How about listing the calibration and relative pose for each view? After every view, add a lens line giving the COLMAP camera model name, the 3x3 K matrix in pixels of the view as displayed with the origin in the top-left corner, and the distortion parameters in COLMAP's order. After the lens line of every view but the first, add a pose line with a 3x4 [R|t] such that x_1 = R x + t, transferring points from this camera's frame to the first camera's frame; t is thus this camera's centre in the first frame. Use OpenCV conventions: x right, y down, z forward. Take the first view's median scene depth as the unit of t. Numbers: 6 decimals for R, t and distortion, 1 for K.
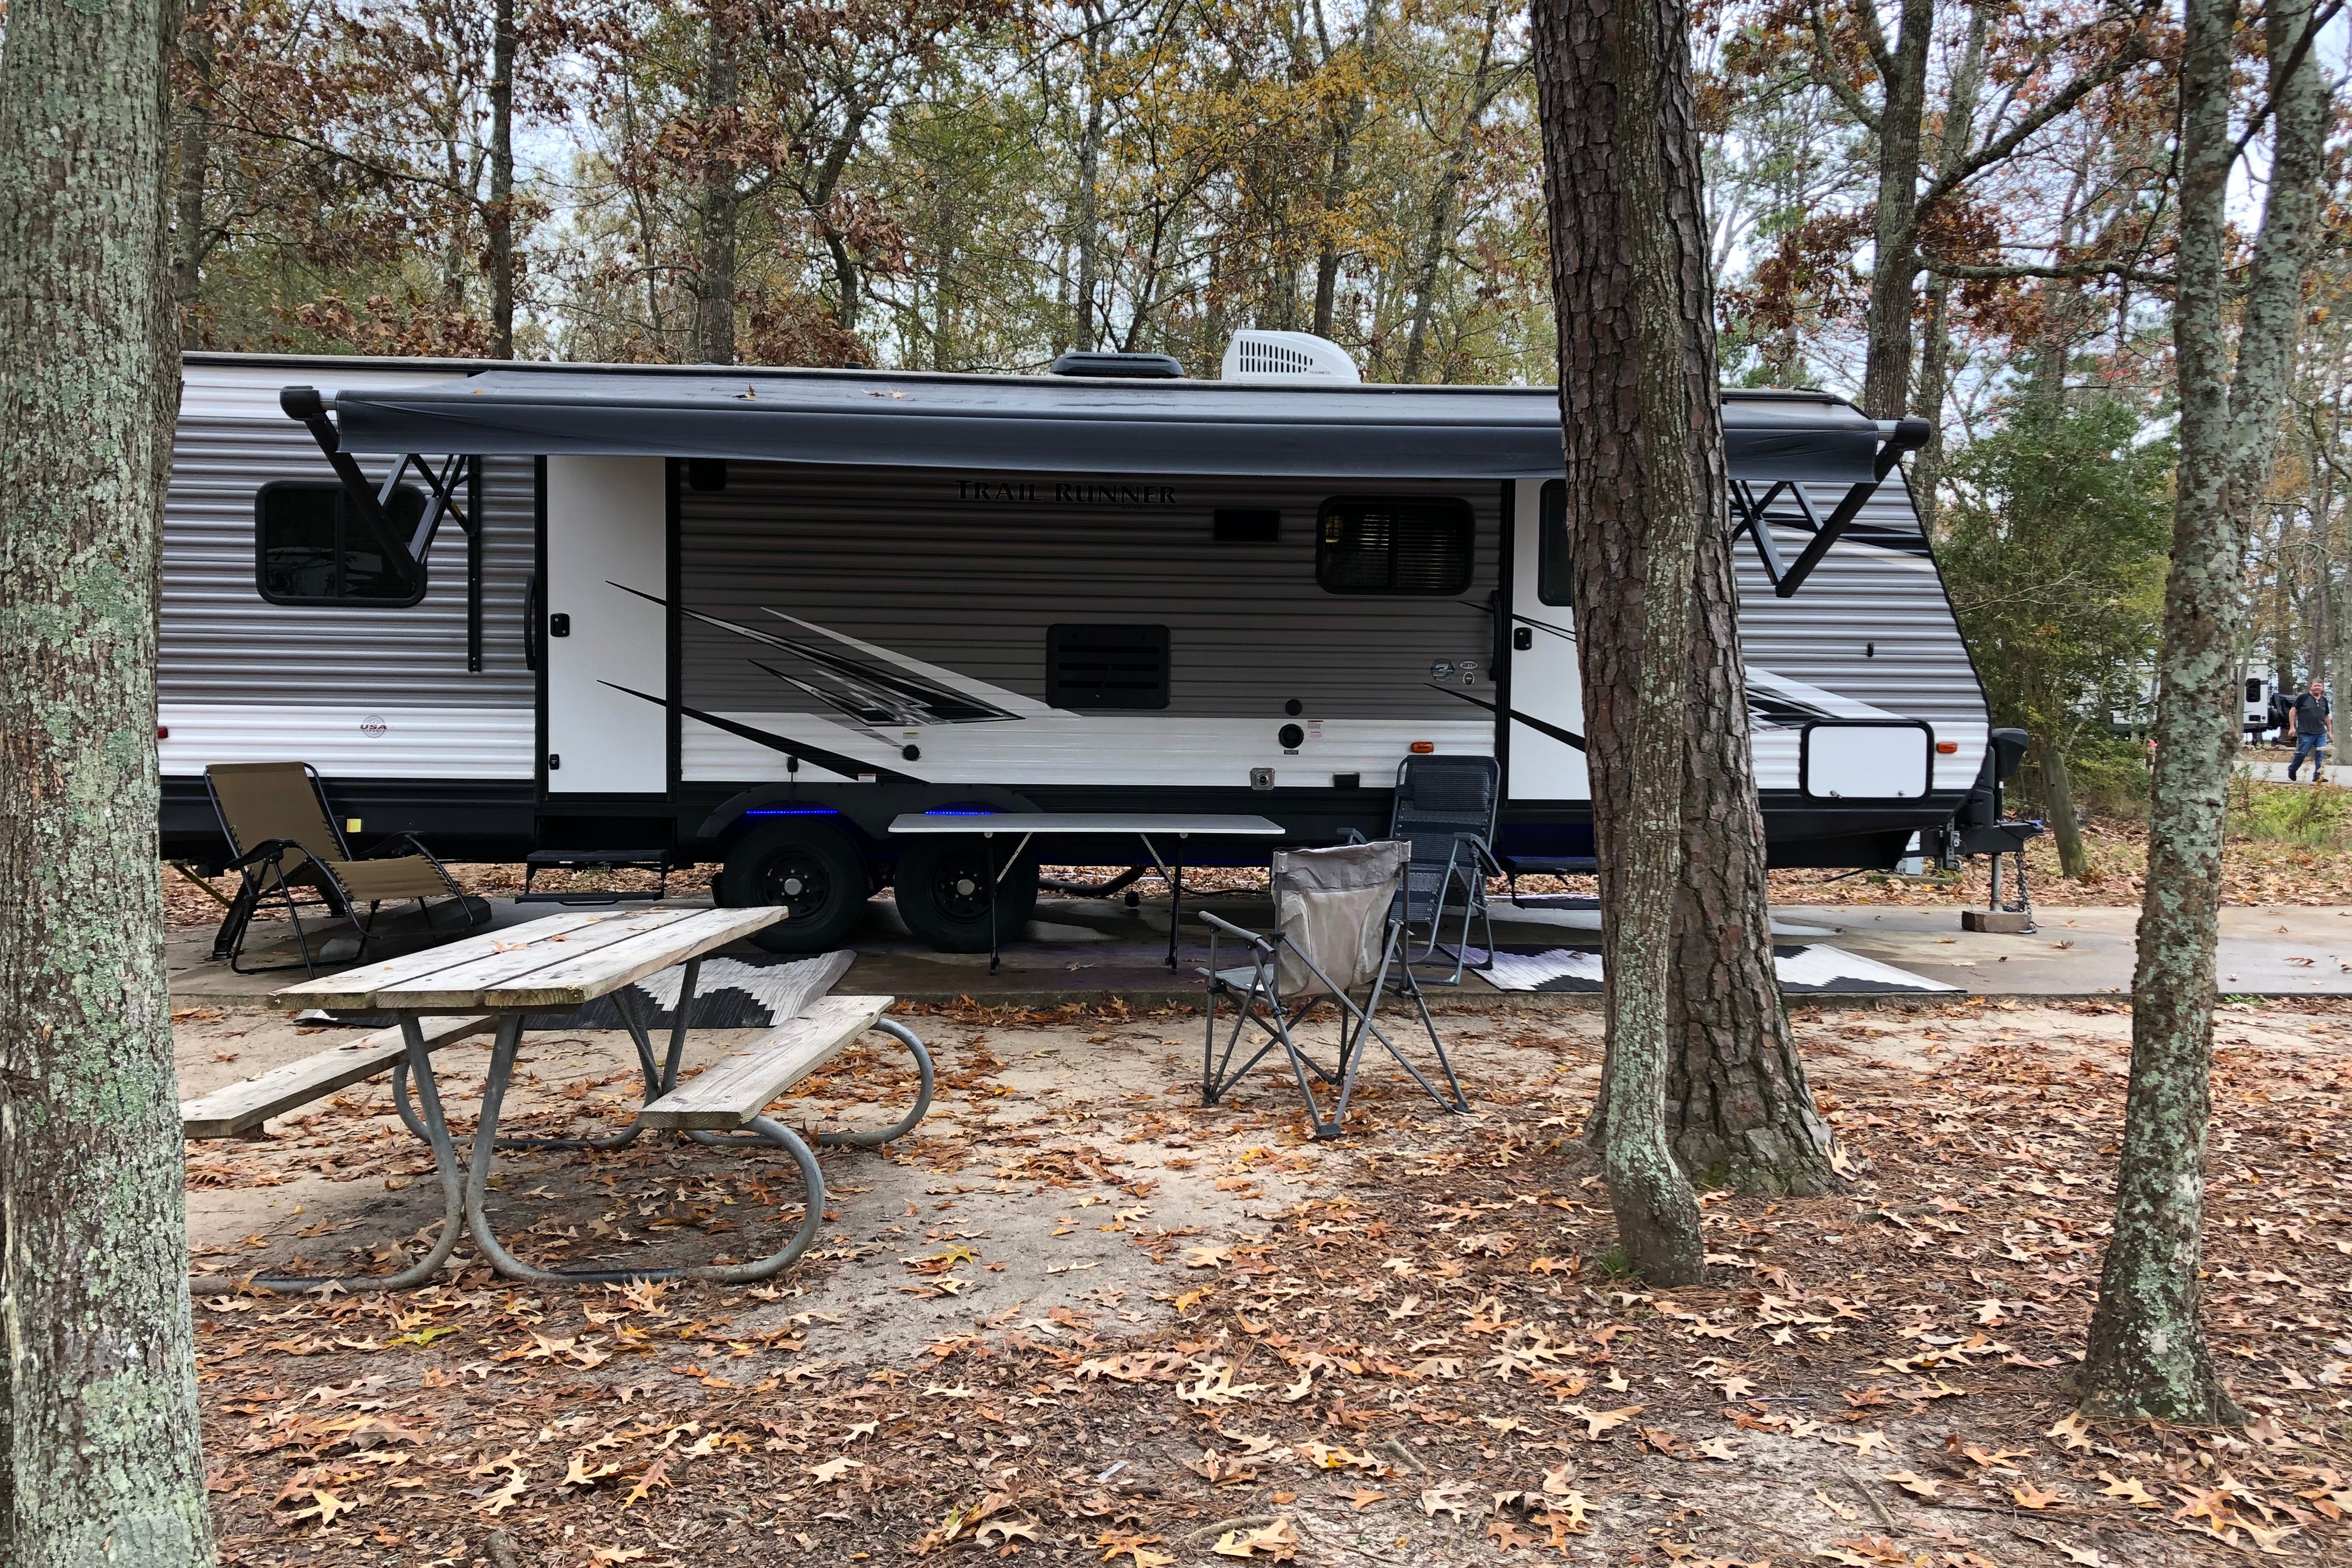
lens RADIAL K [[1945.9, 0, 1219.5], [0, 1945.9, 781.4], [0, 0, 1]] dist [0.120421, -0.001019]
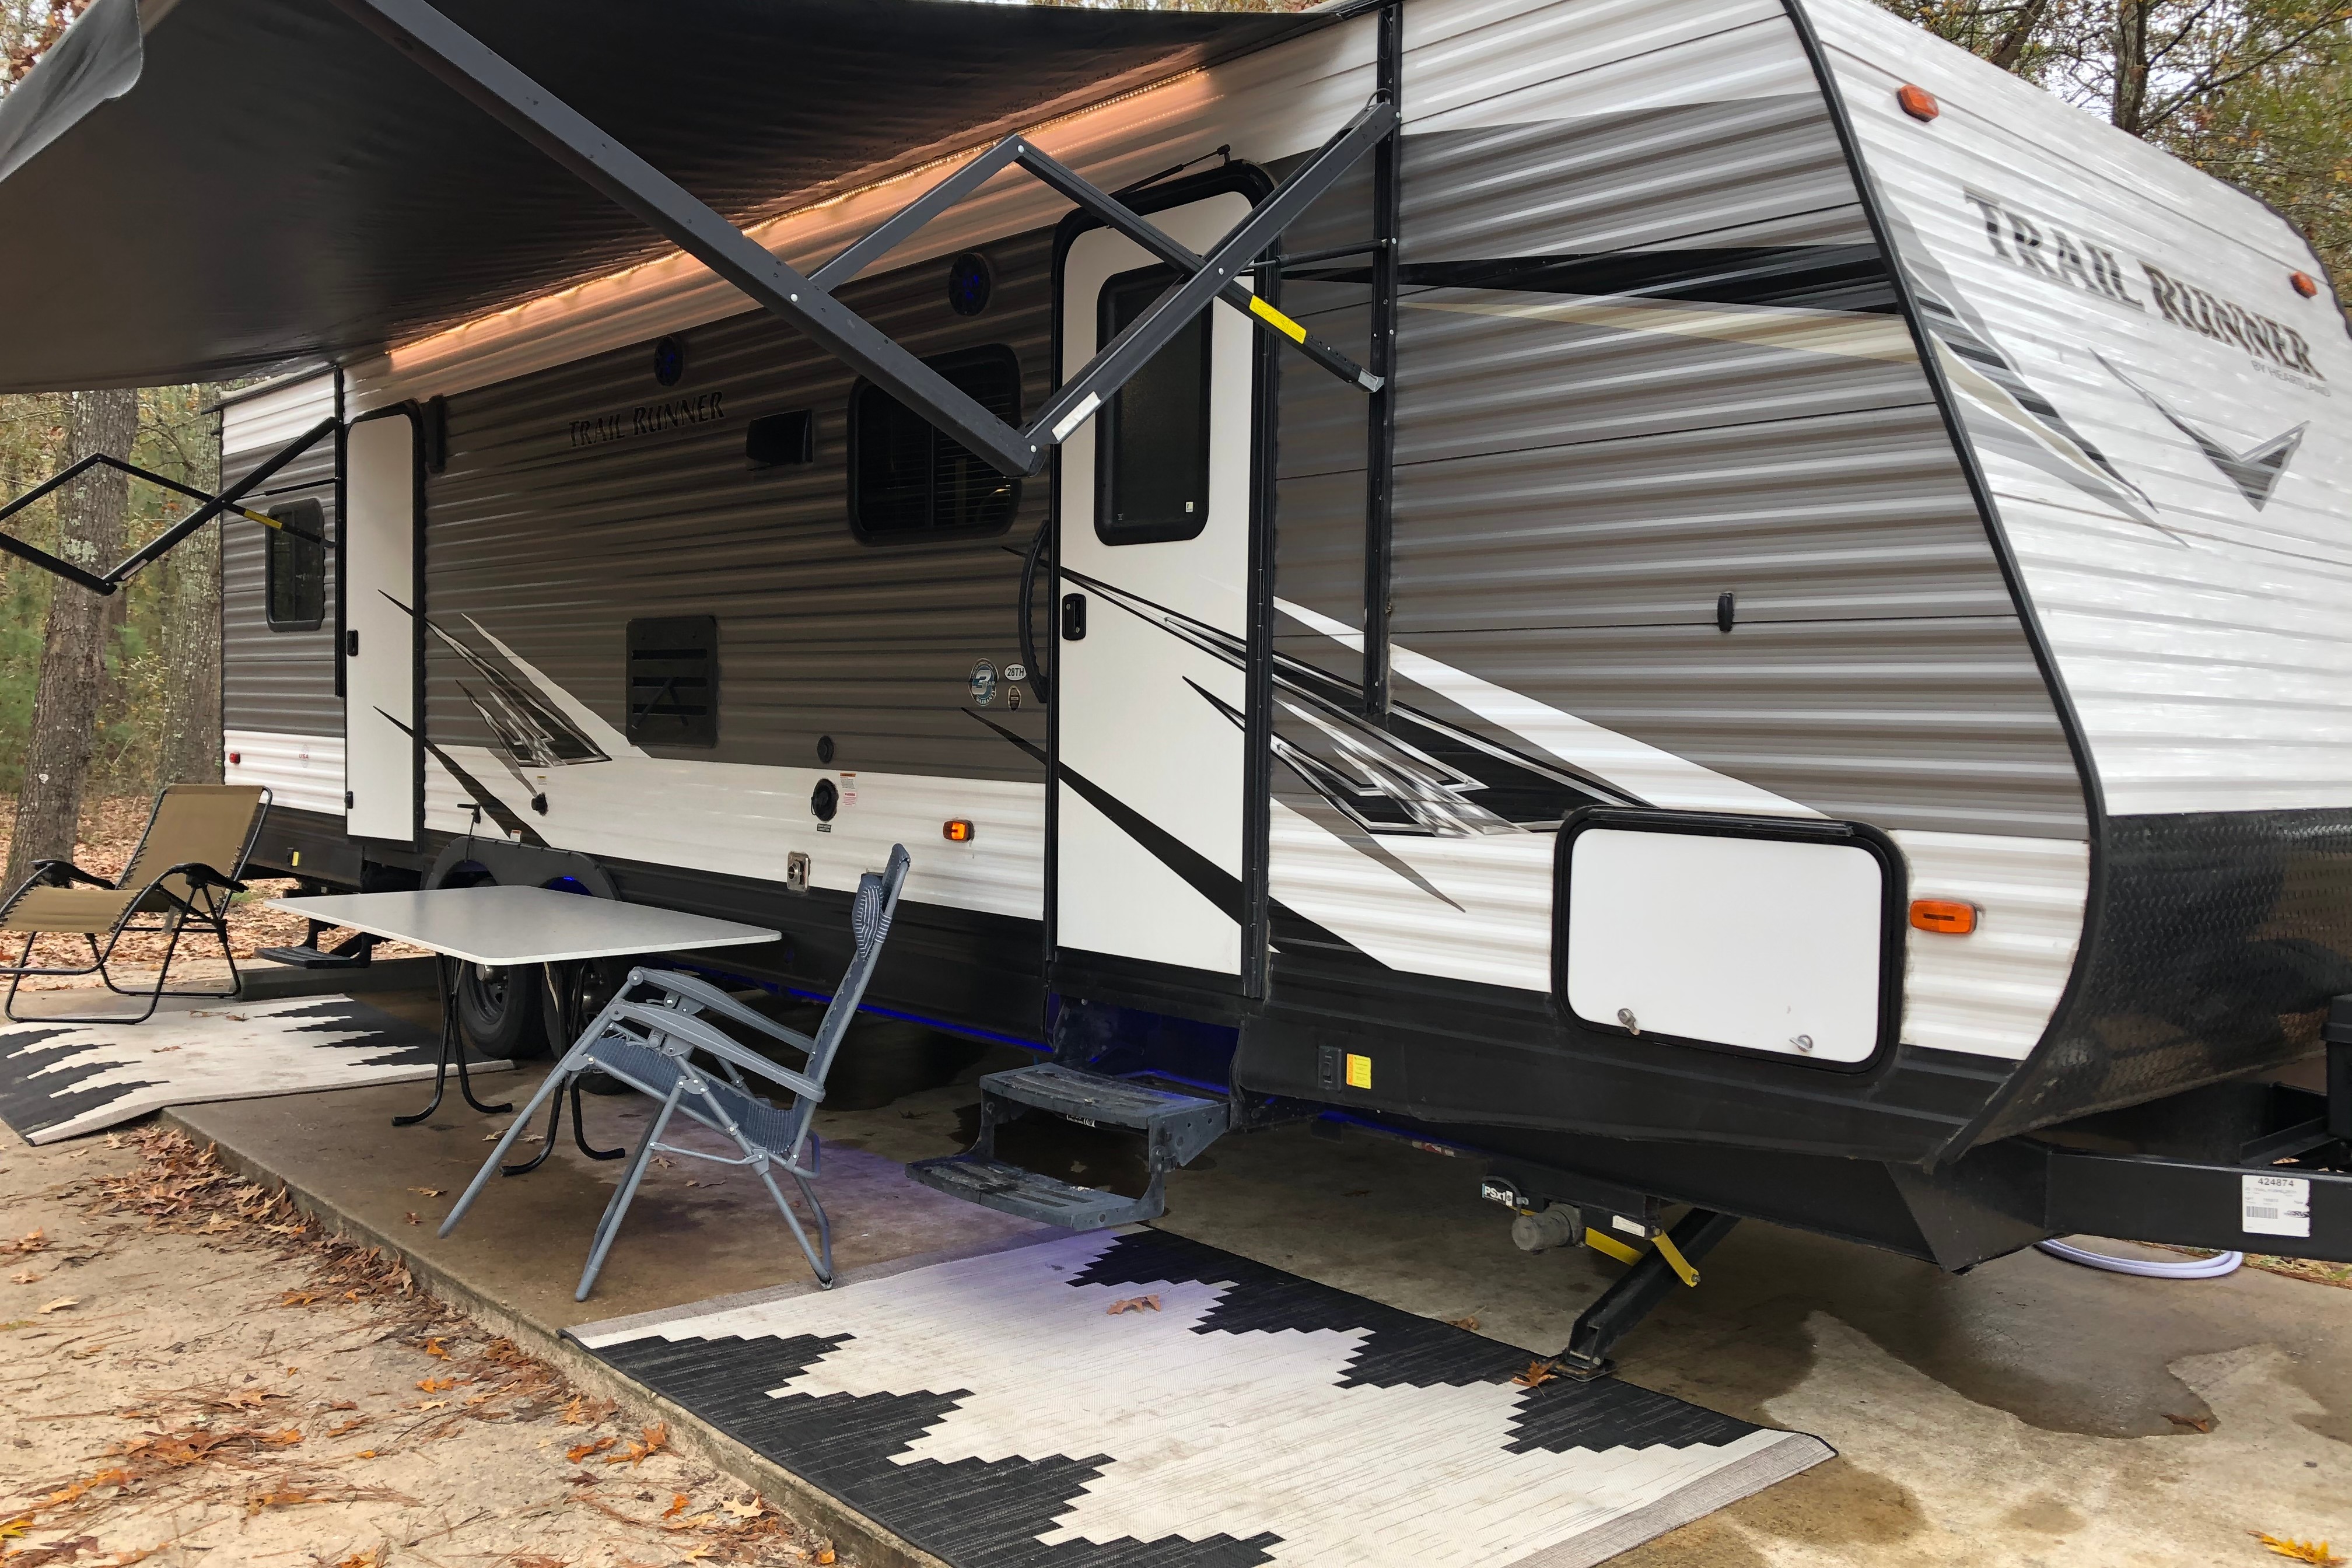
lens RADIAL K [[1945.9, 0, 1219.5], [0, 1945.9, 781.4], [0, 0, 1]] dist [0.120421, -0.001019]
pose [[0.596823, 0.027355, -0.801907, 0.575118], [-0.048020, 0.998845, -0.001666, -0.033858], [0.800935, 0.039502, 0.597447, 0.758144]]
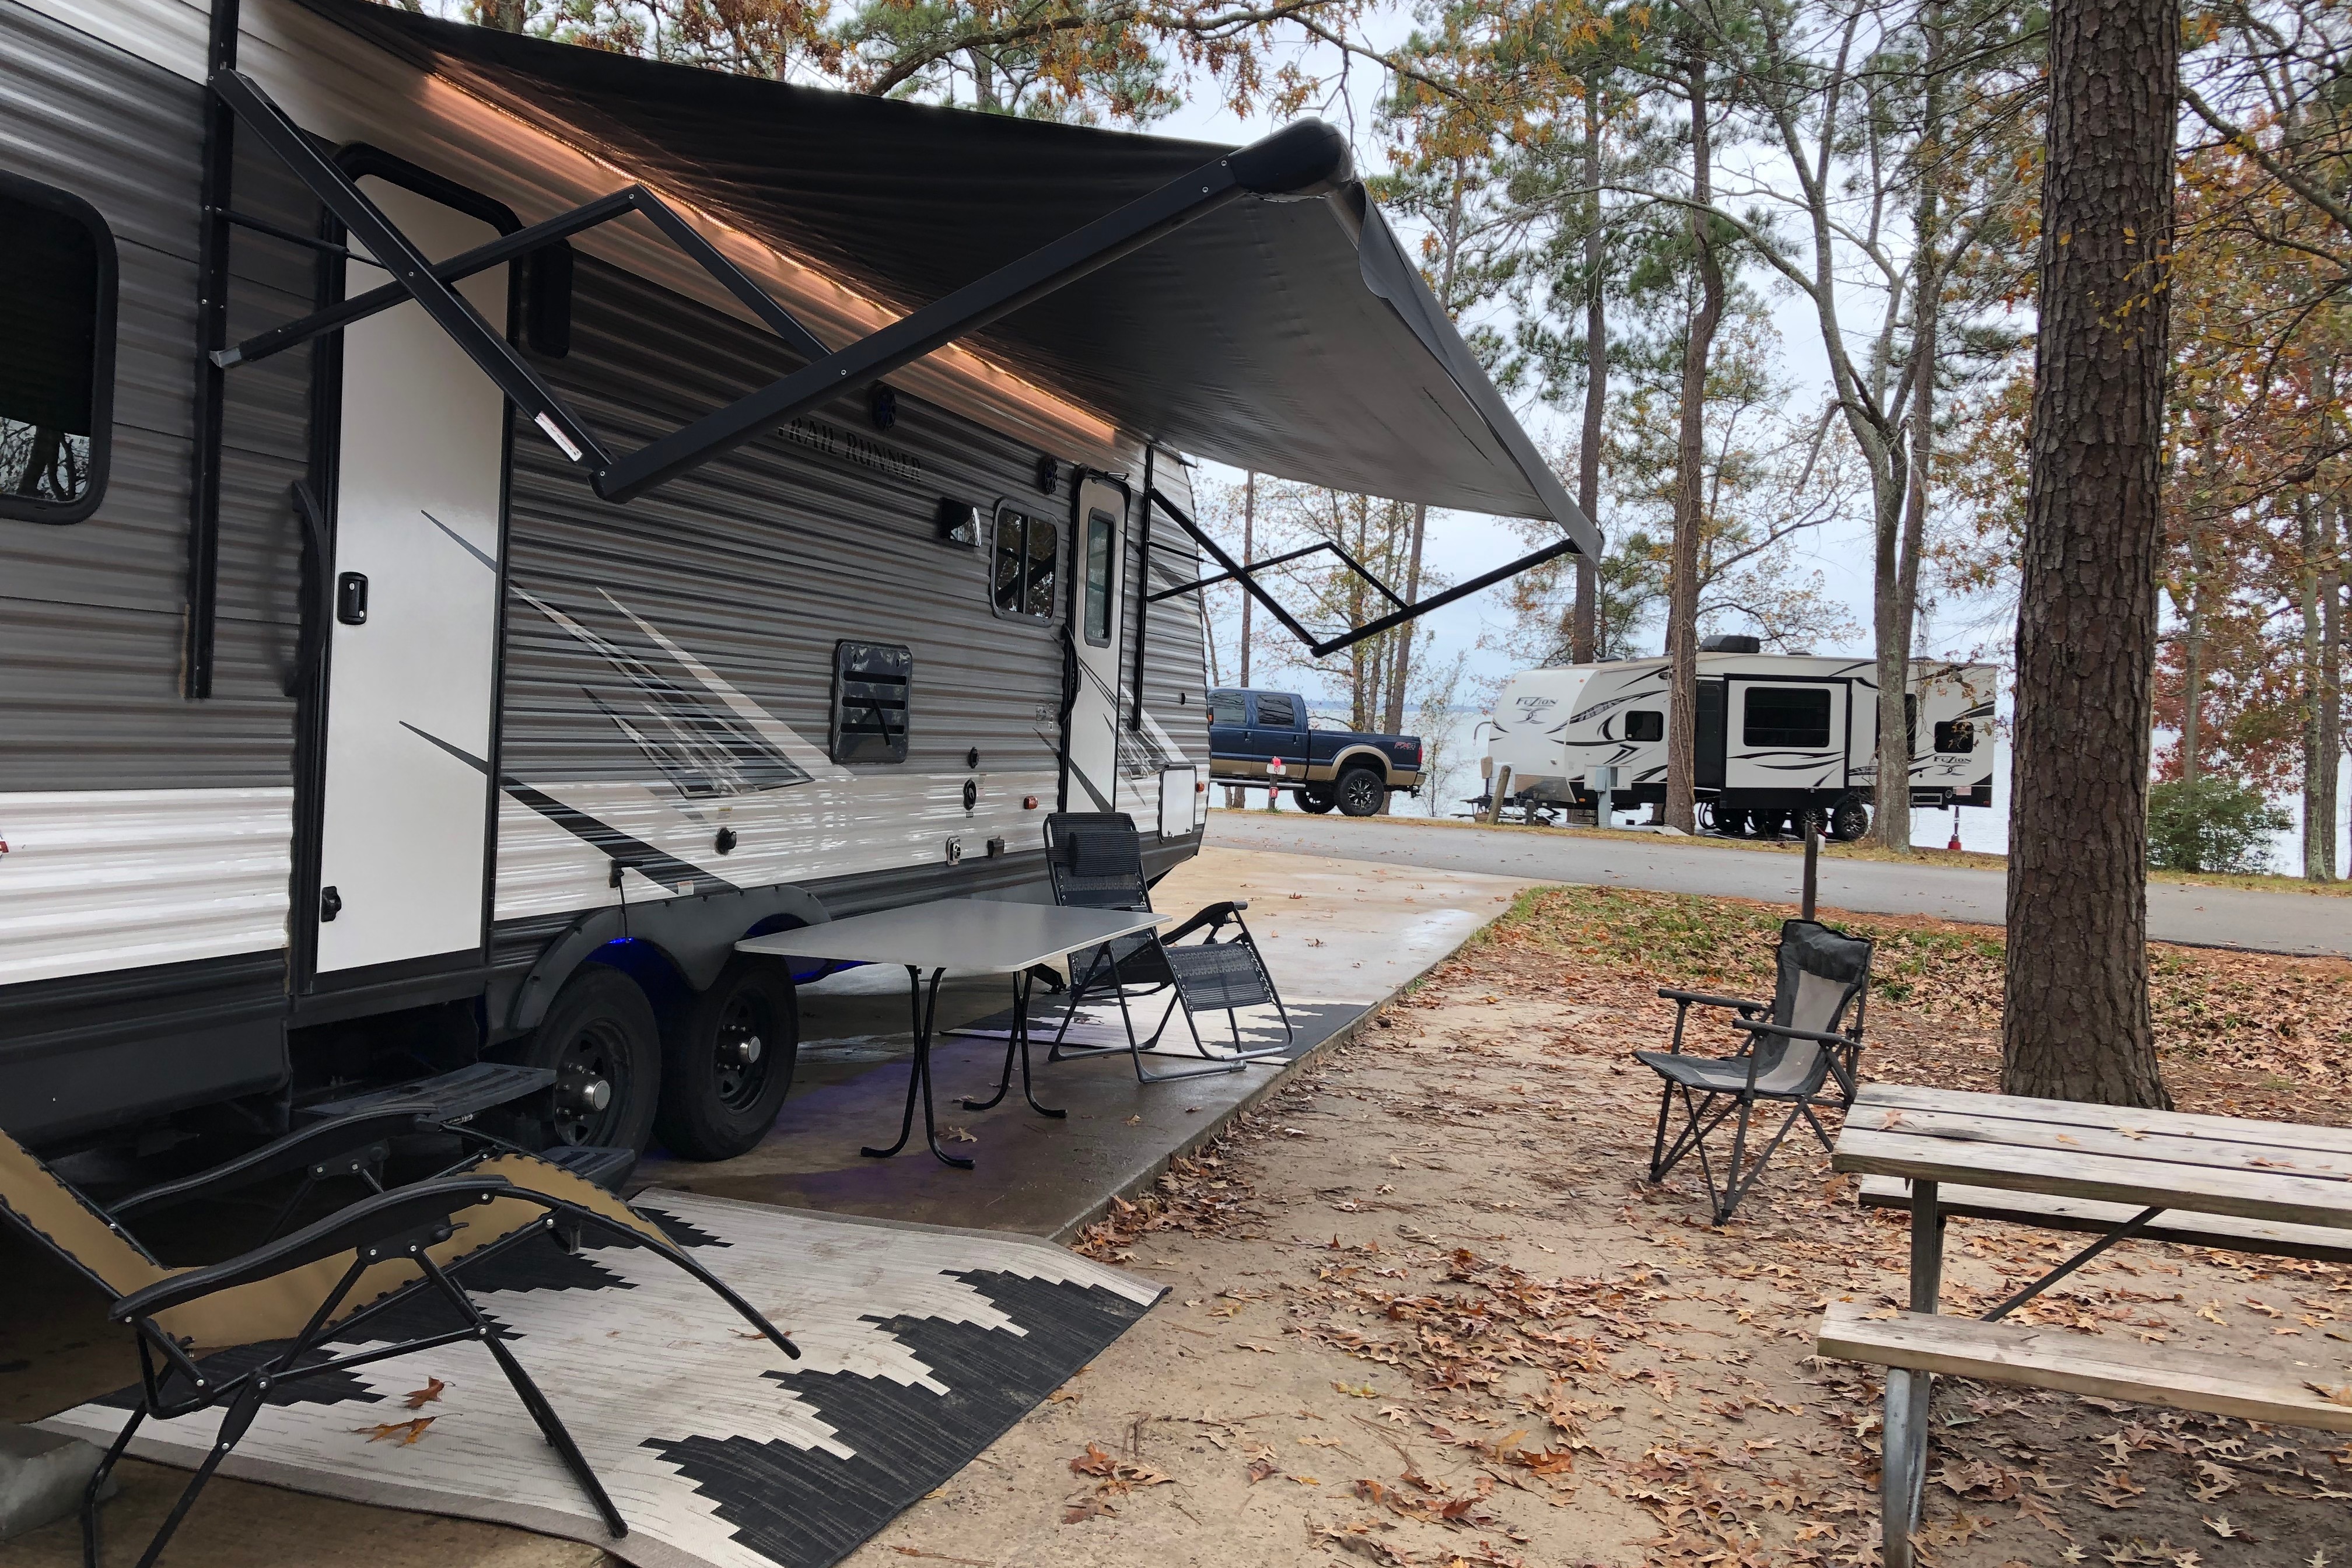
lens RADIAL K [[1945.9, 0, 1219.5], [0, 1945.9, 781.4], [0, 0, 1]] dist [0.120421, -0.001019]
pose [[0.352117, -0.021741, 0.935704, -0.669362], [0.015394, 0.999729, 0.017436, -0.041268], [-0.935829, 0.008265, 0.352356, 0.637758]]
